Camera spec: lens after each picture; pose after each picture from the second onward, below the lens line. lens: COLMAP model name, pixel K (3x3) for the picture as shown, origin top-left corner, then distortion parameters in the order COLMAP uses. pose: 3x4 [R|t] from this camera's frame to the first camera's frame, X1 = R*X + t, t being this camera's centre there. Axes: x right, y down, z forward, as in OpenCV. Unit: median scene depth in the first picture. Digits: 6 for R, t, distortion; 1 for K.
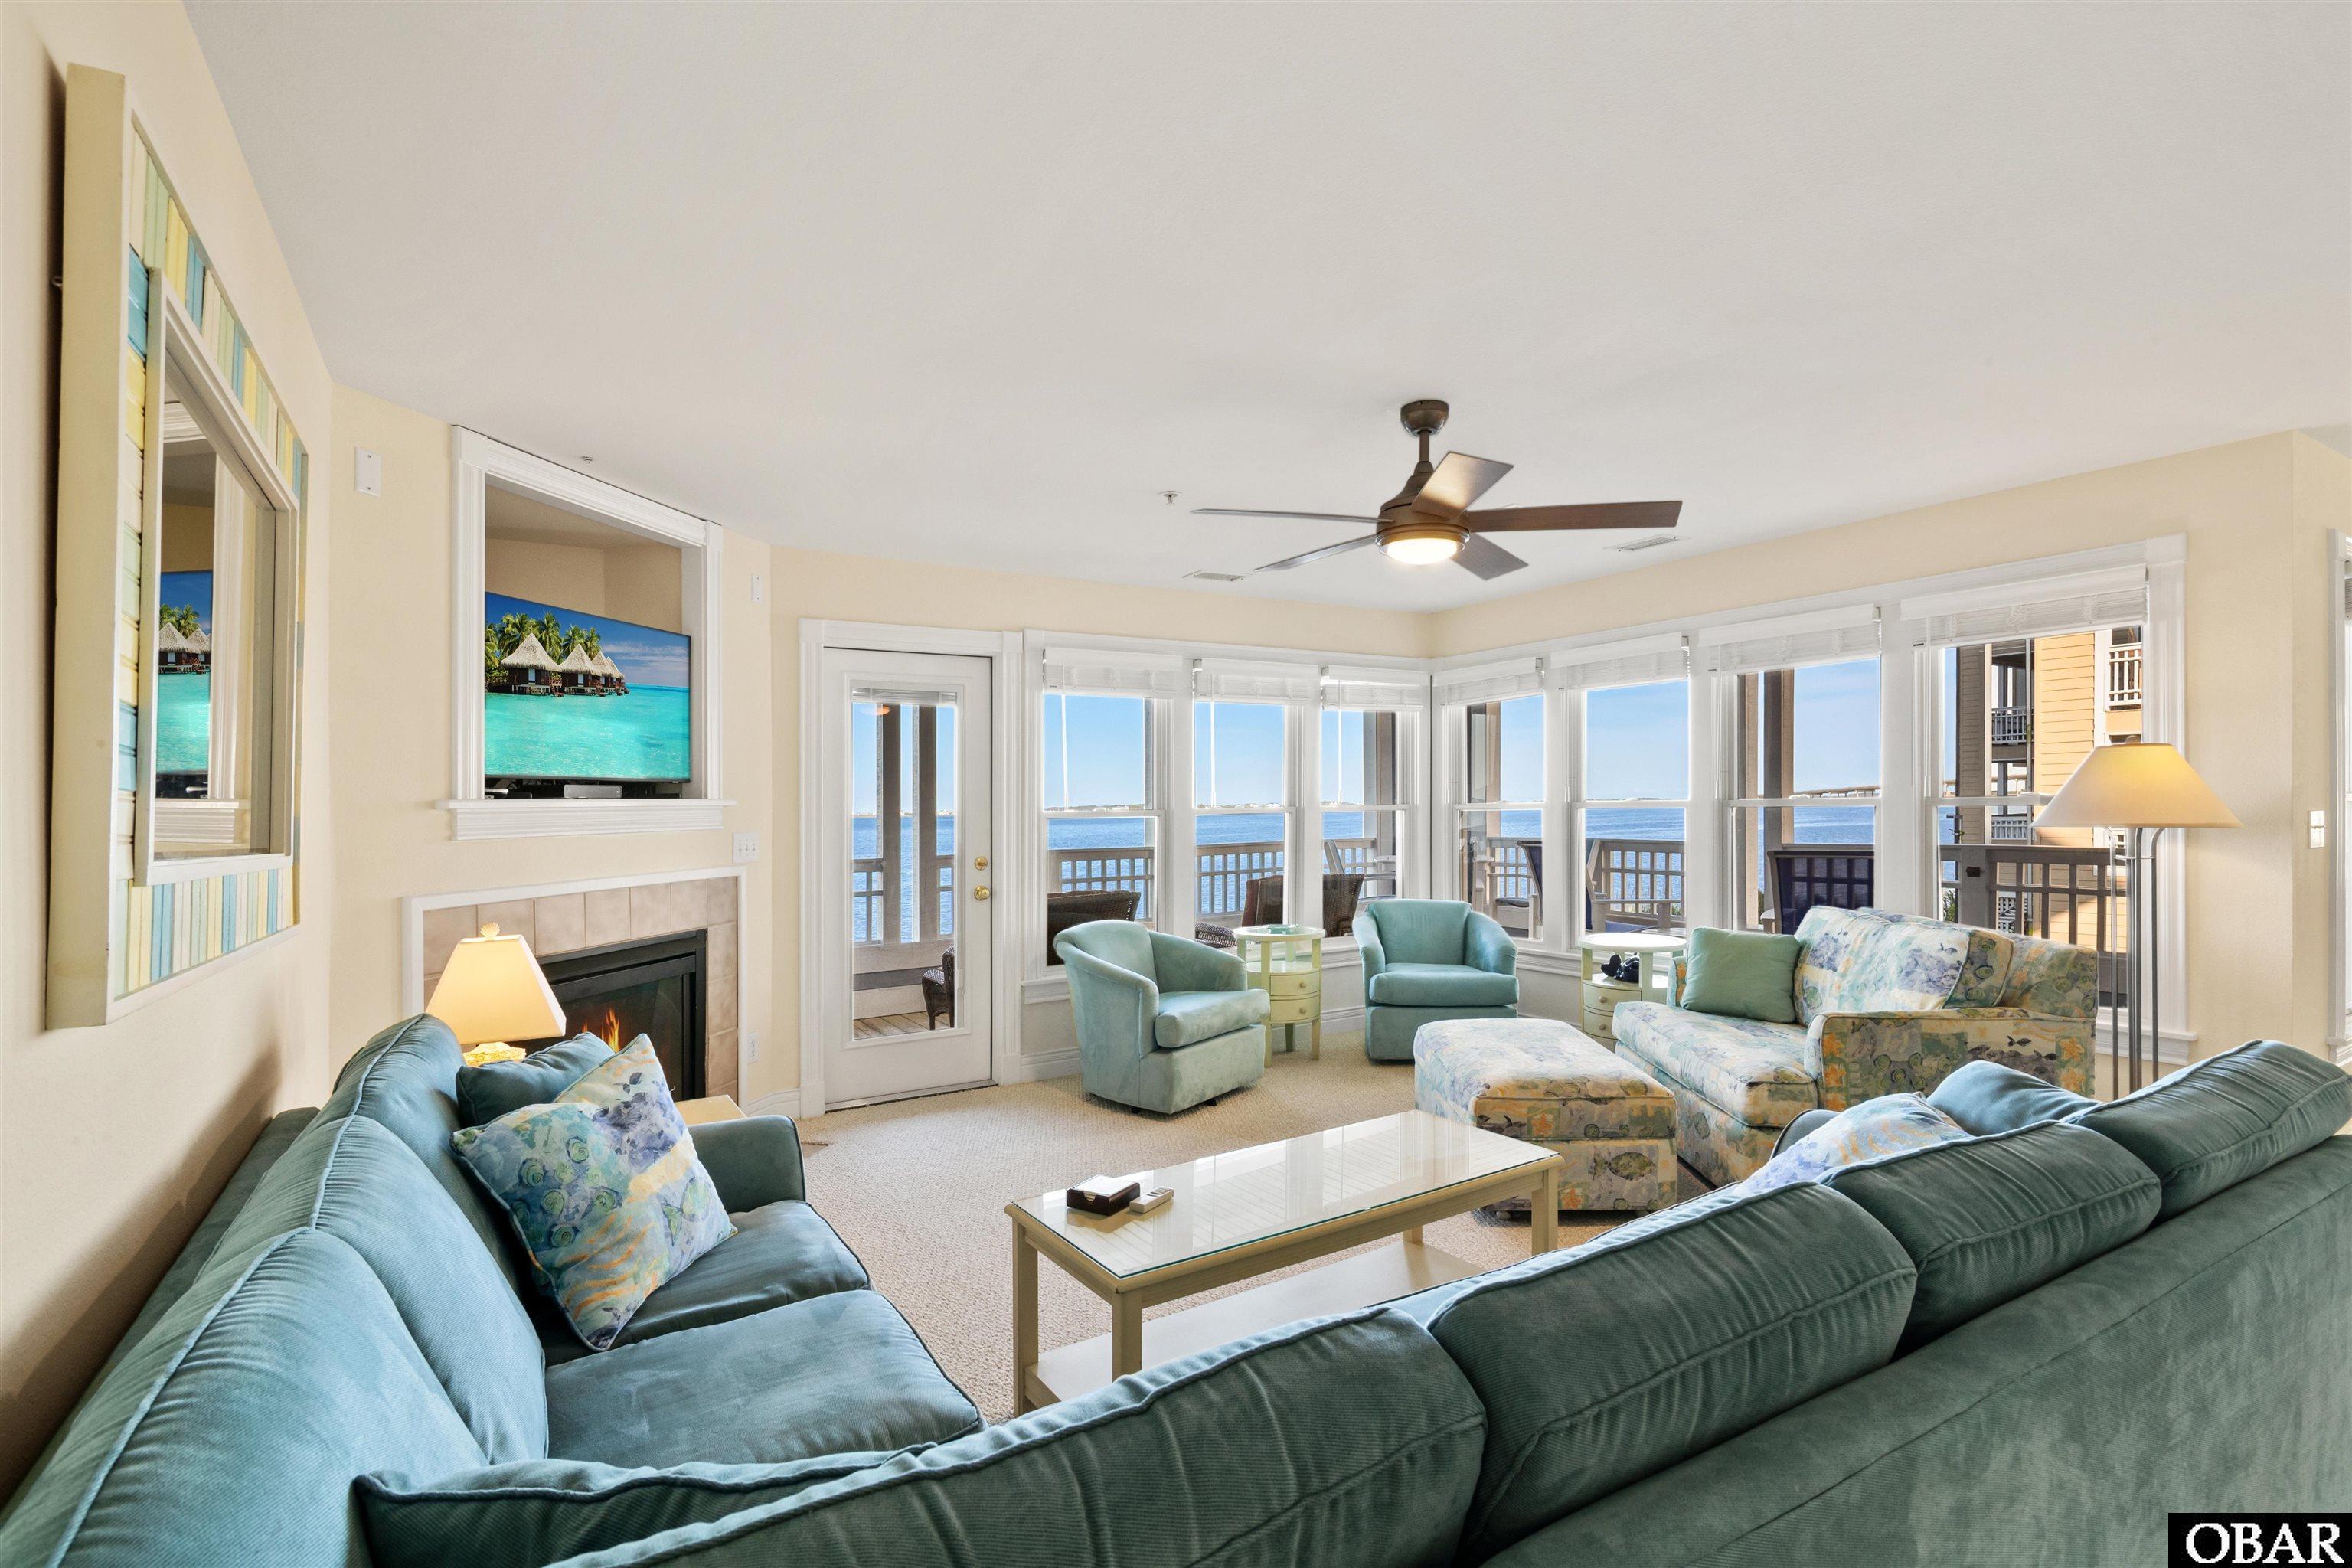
lens RADIAL K [[1108.9, 0, 1172.7], [0, 1108.9, 770.9], [0, 0, 1]] dist [-0.004725, 0.000050]
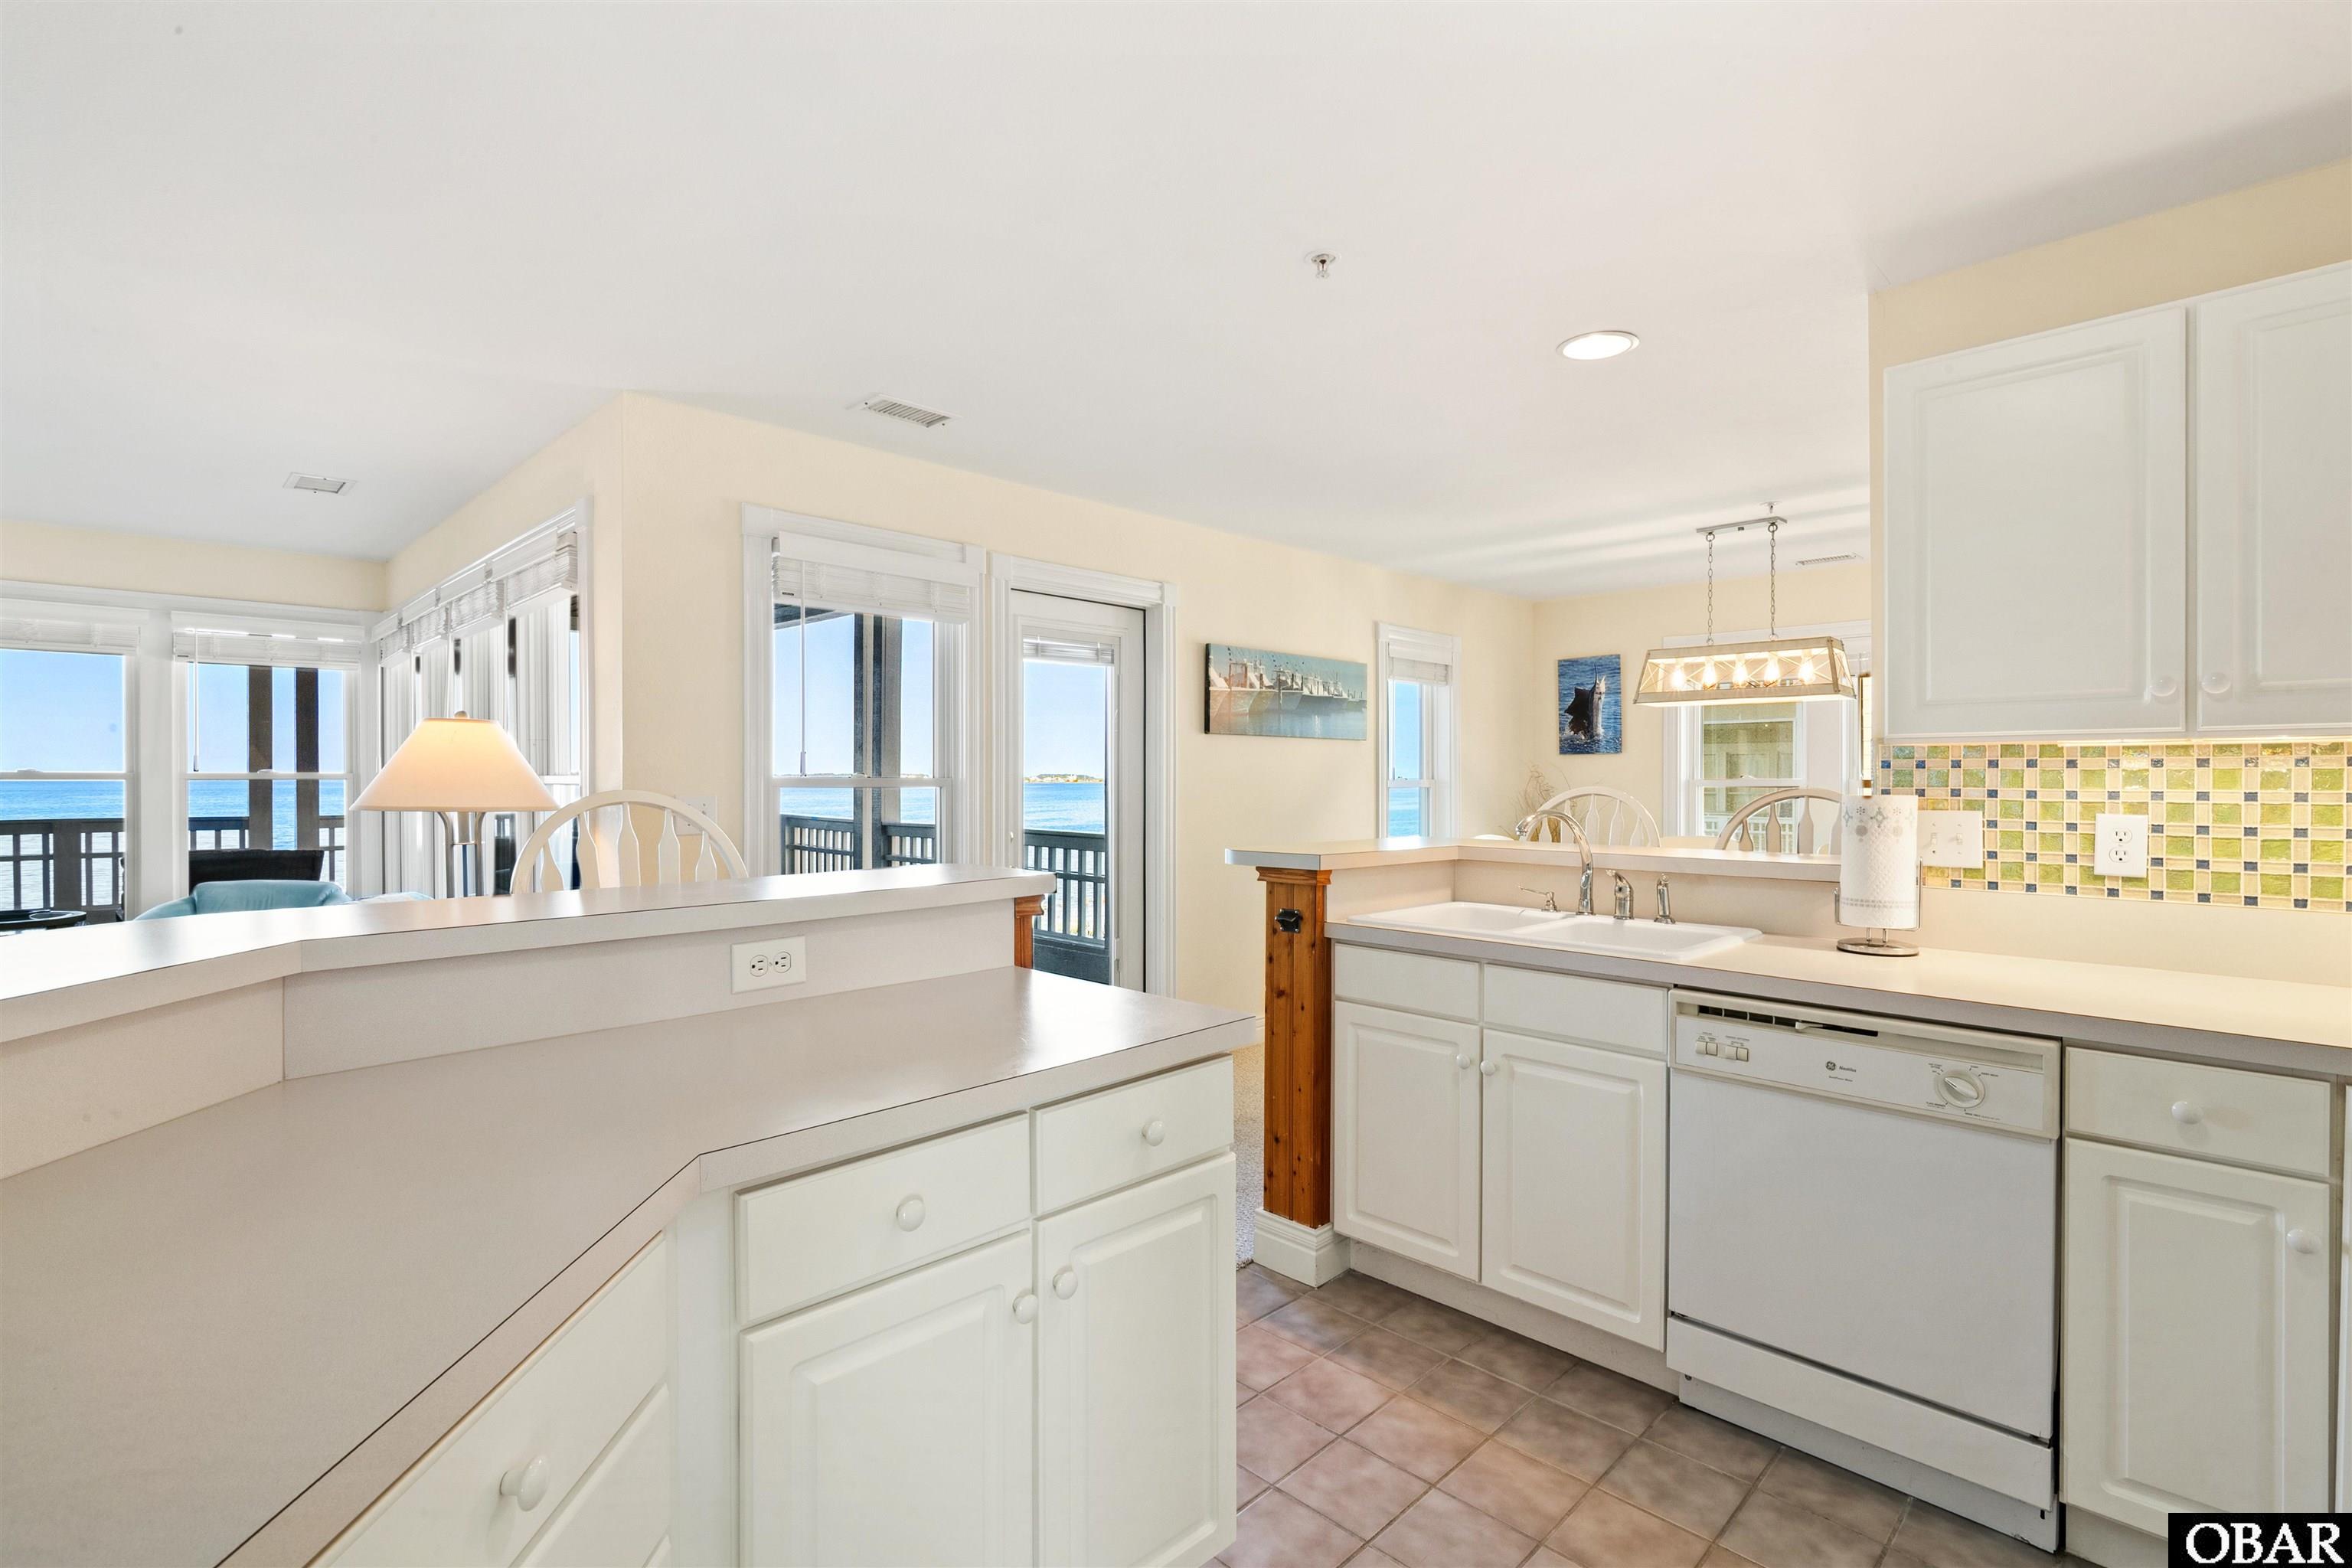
lens RADIAL K [[1076.1, 0, 1168.6], [0, 1076.1, 784.9], [0, 0, 1]] dist [-0.001372, 0.000304]
pose [[0.972078, 0.019097, 0.233880, 1.115425], [-0.027857, 0.999027, 0.034205, -0.015223], [-0.233000, -0.039765, 0.971663, -0.010678]]
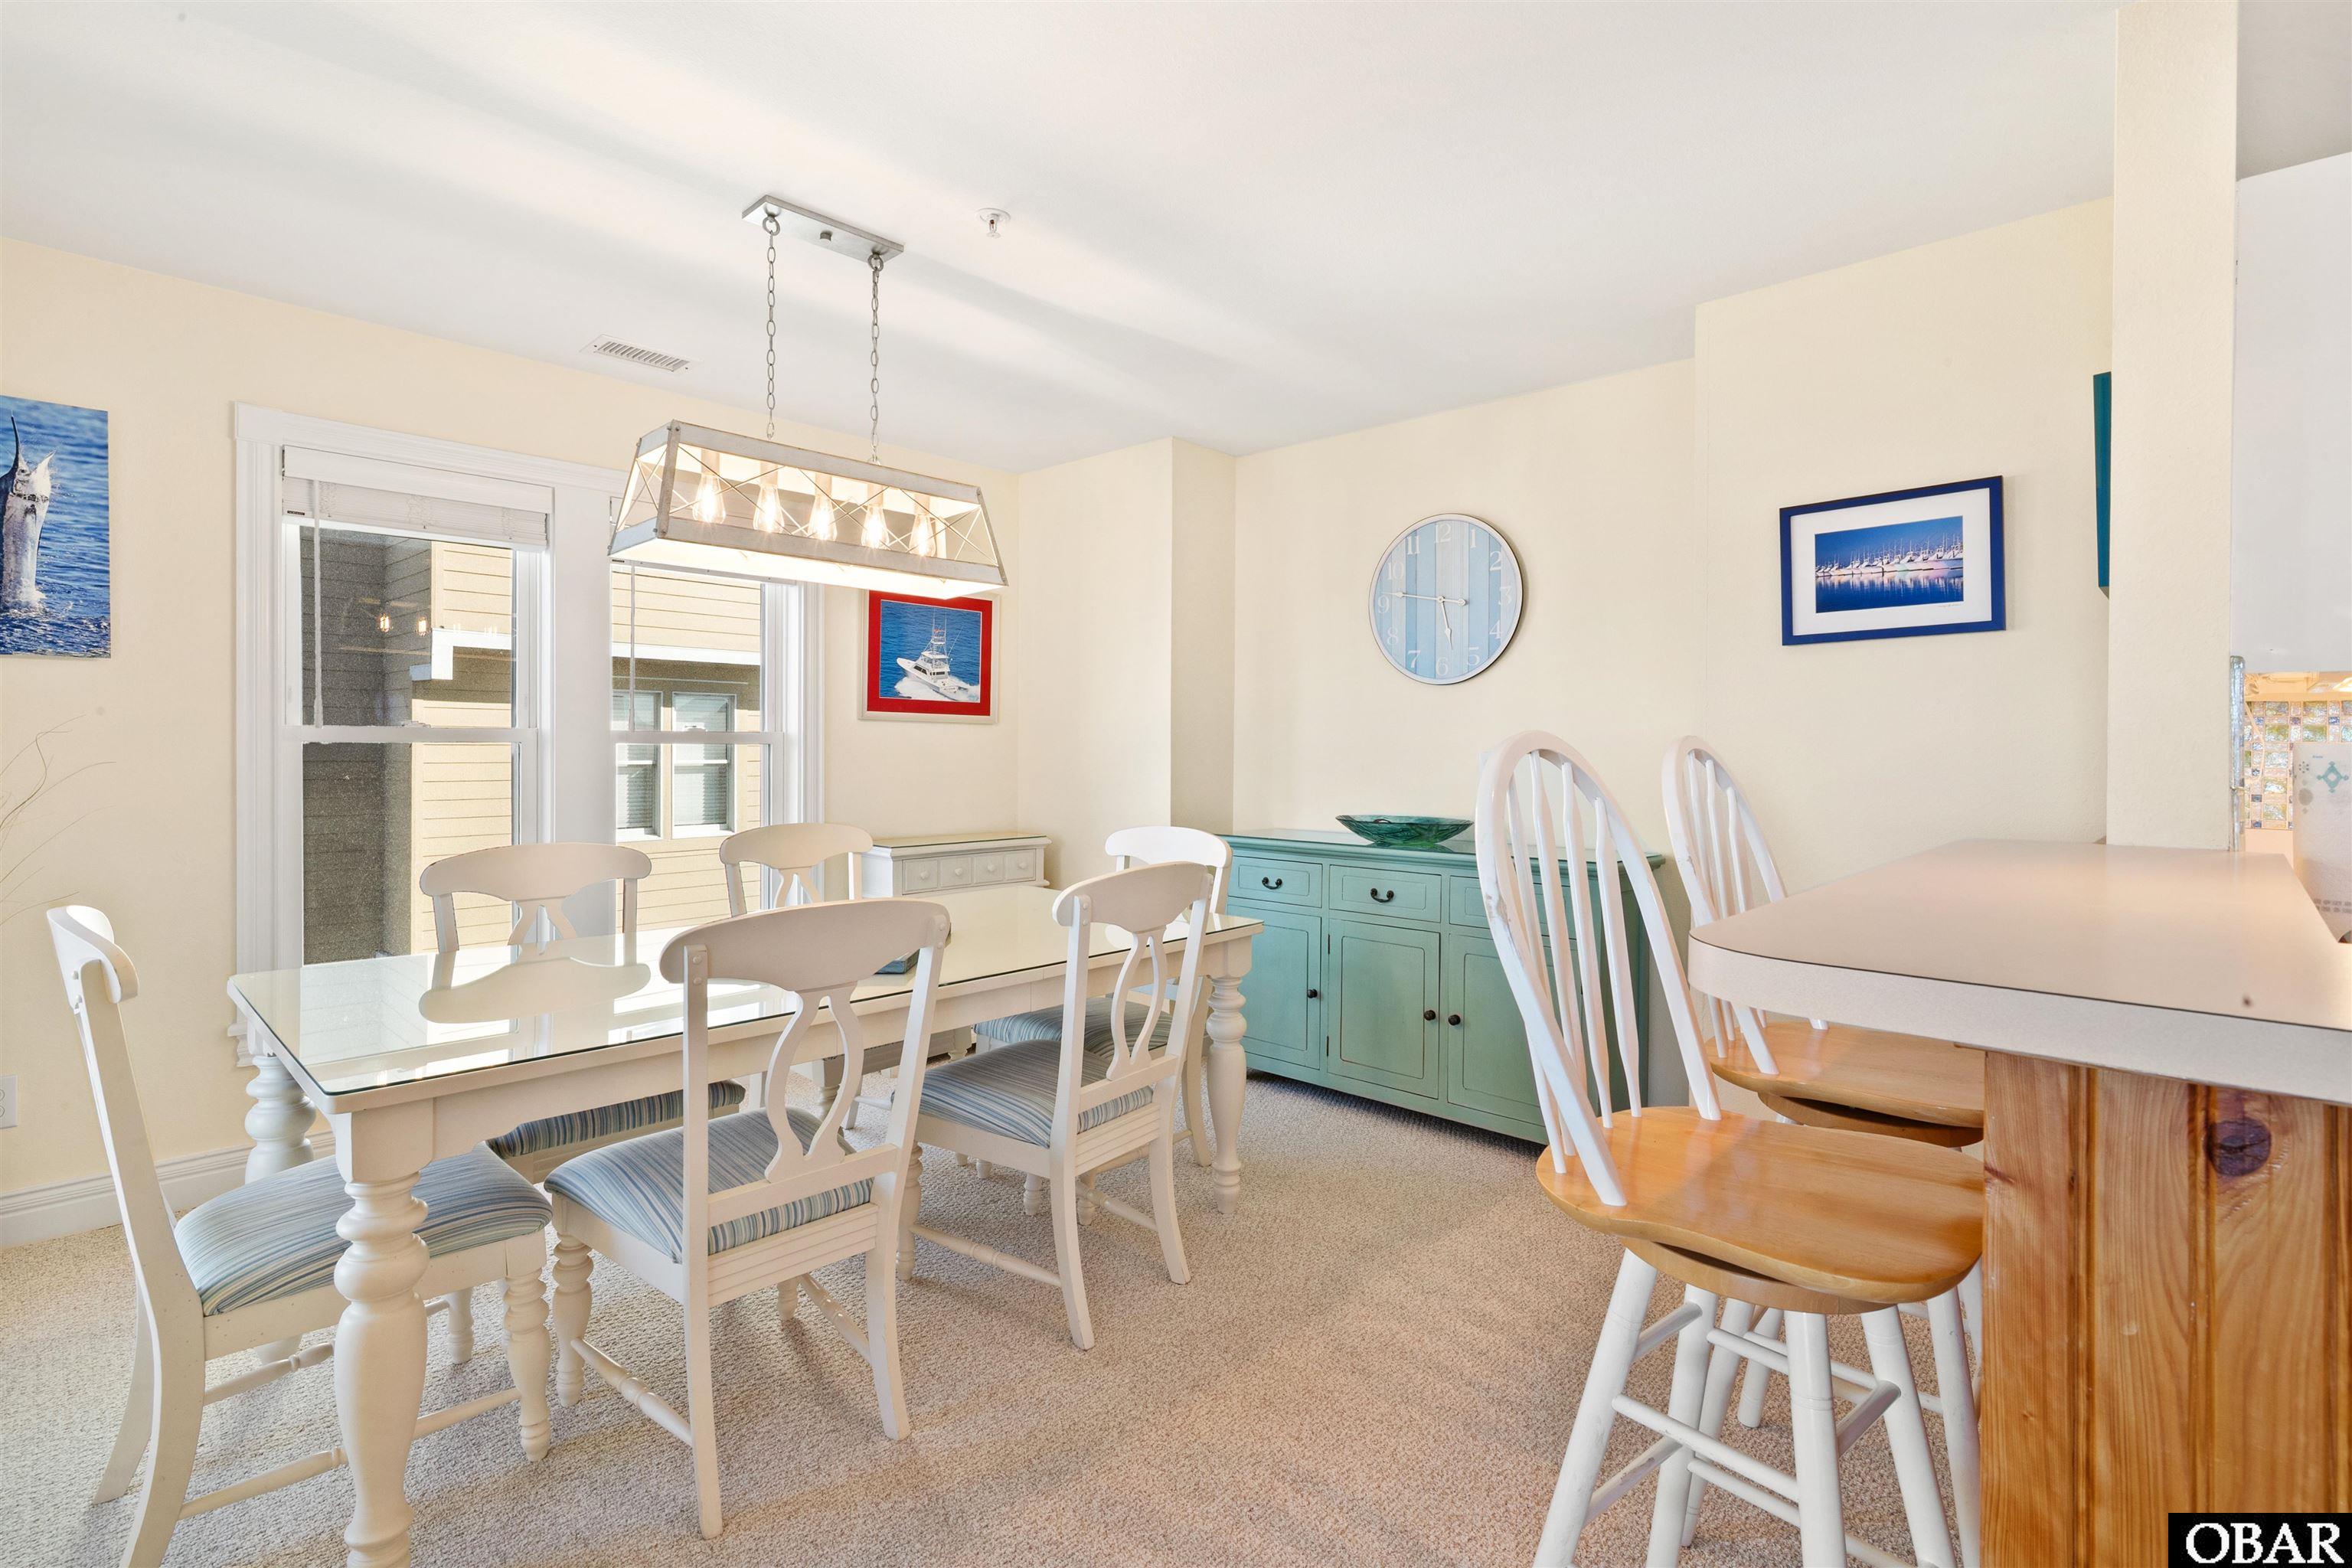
lens RADIAL K [[1108.9, 0, 1172.7], [0, 1108.9, 770.9], [0, 0, 1]] dist [-0.004725, 0.000050]
pose [[-0.262206, -0.002513, 0.965009, 1.354684], [-0.030864, 0.999507, -0.005783, 0.026021], [-0.964518, -0.031301, -0.262154, 1.004502]]
